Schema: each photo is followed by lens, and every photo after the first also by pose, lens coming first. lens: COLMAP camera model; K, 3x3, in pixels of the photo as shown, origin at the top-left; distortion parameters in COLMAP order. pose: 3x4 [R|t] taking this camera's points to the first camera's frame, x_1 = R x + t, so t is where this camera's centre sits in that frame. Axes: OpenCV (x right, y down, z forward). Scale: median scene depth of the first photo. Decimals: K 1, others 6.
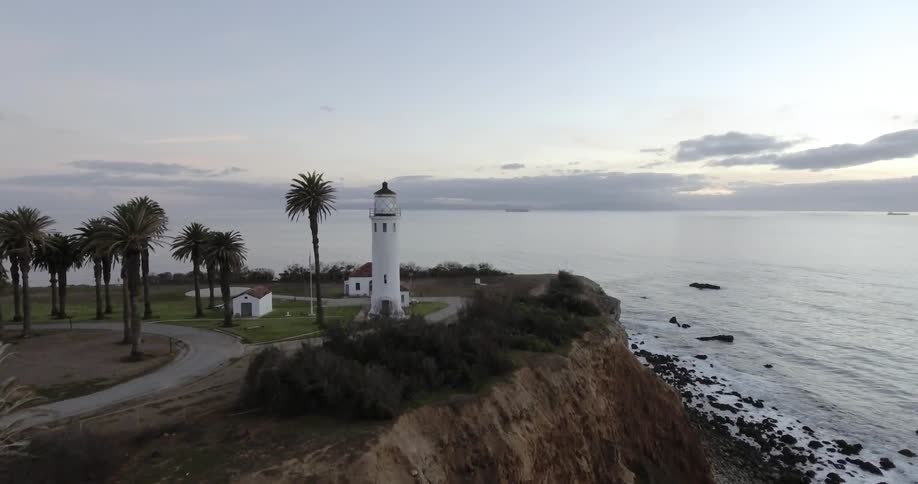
lens RADIAL K [[513.7, 0, 464.1], [0, 513.7, 244.5], [0, 0, 1]] dist [-0.012474, -0.008882]
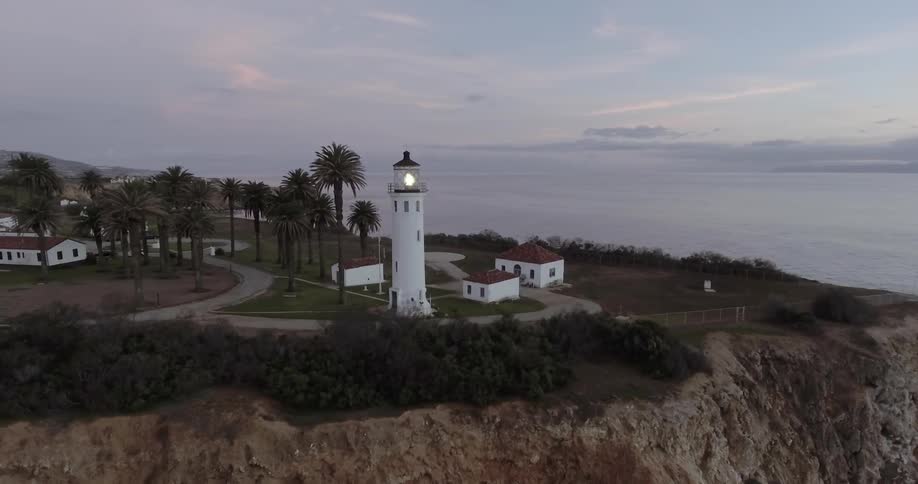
lens RADIAL K [[522.5, 0, 463.3], [0, 522.5, 243.3], [0, 0, 1]] dist [-0.023084, 0.000177]
pose [[0.672298, 0.100153, -0.733474, 0.392259], [-0.049467, 0.994669, 0.090476, -0.039215], [0.738626, -0.024544, 0.673669, 0.356493]]
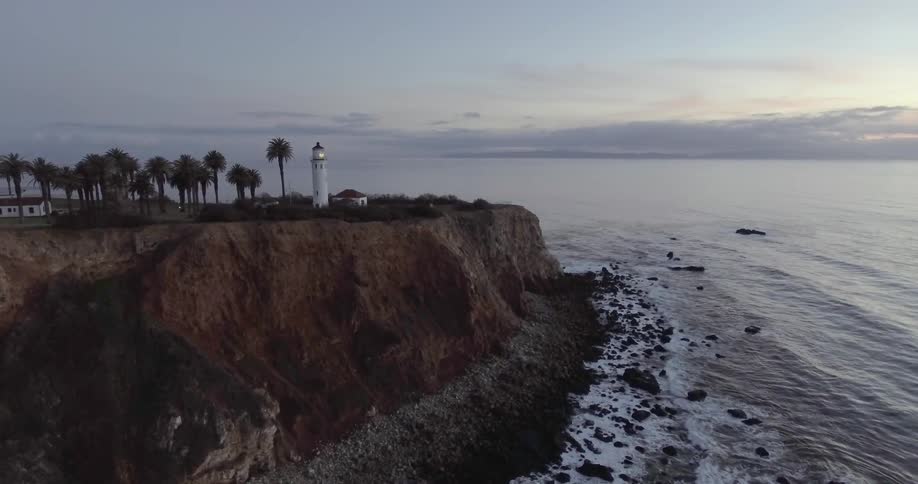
lens RADIAL K [[513.7, 0, 464.1], [0, 513.7, 244.5], [0, 0, 1]] dist [-0.012474, -0.008882]
pose [[0.966567, 0.042361, -0.252891, 0.622206], [-0.016540, 0.994506, 0.103366, 0.035580], [0.255880, -0.095727, 0.961957, -0.518674]]
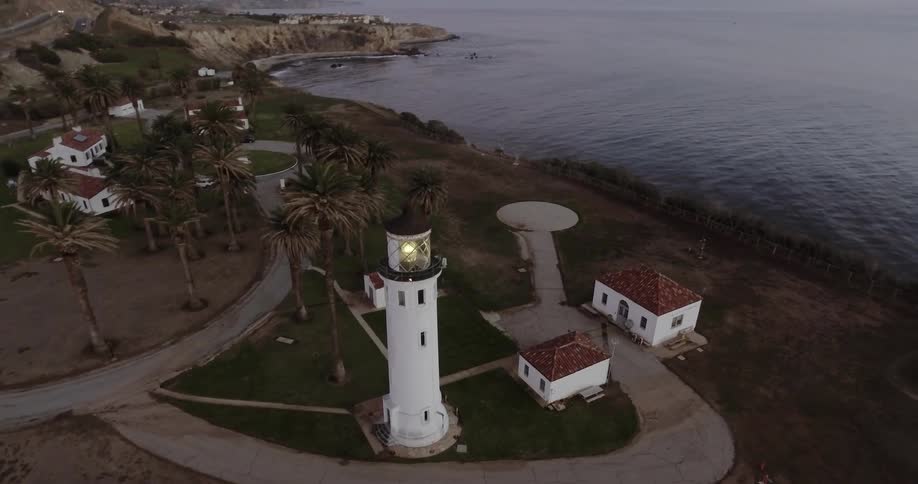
lens RADIAL K [[533.4, 0, 459.0], [0, 533.4, 242.0], [0, 0, 1]] dist [-0.017106, 0.000380]
pose [[0.410411, 0.379844, -0.829024, 0.212161], [-0.068714, 0.919414, 0.387242, -0.207145], [0.909308, -0.101963, 0.403438, 0.604582]]
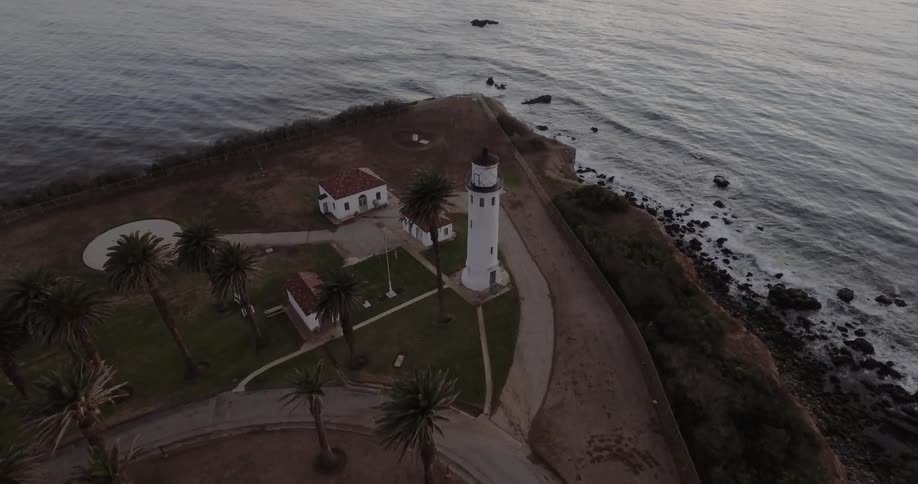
lens RADIAL K [[533.4, 0, 459.0], [0, 533.4, 242.0], [0, 0, 1]] dist [-0.017106, 0.000380]
pose [[0.866323, -0.282784, 0.411726, -0.422706], [0.034390, 0.856115, 0.515640, -0.313210], [-0.498299, -0.432551, 0.751397, 0.226835]]
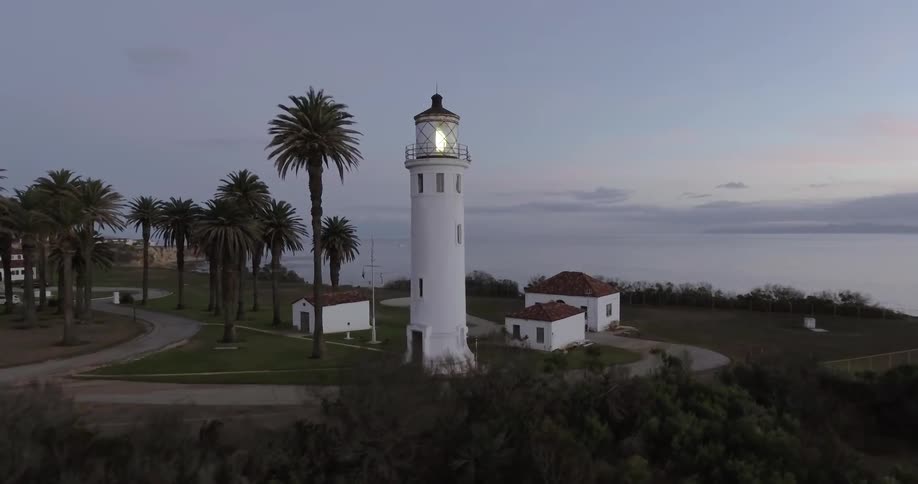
lens RADIAL K [[533.4, 0, 459.0], [0, 533.4, 242.0], [0, 0, 1]] dist [-0.017106, 0.000380]
pose [[0.738719, 0.005986, -0.673987, 0.154215], [-0.039674, 0.998613, -0.034616, 0.028224], [0.672845, 0.052311, 0.737932, 0.460295]]
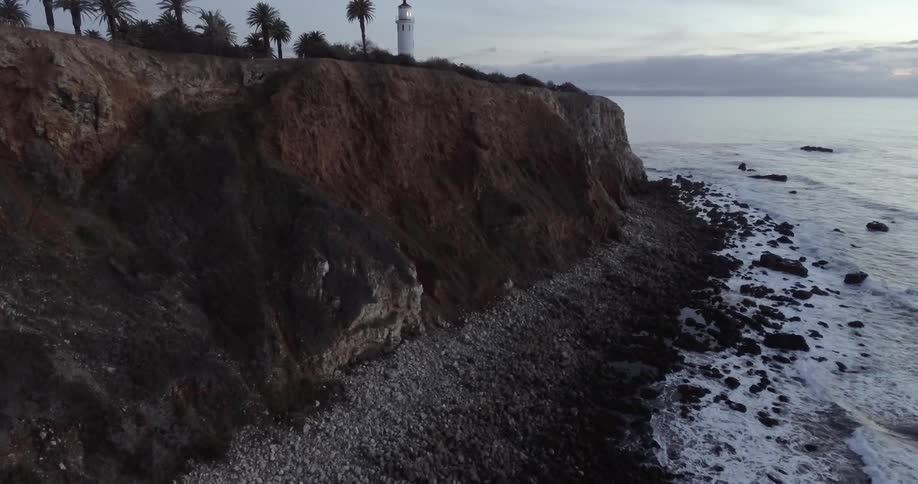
lens RADIAL K [[522.5, 0, 463.3], [0, 522.5, 243.3], [0, 0, 1]] dist [-0.023084, 0.000177]
pose [[0.961003, 0.070246, -0.267466, 0.377611], [-0.012285, 0.977088, 0.212480, 0.204240], [0.276263, -0.200908, 0.939848, -0.474536]]
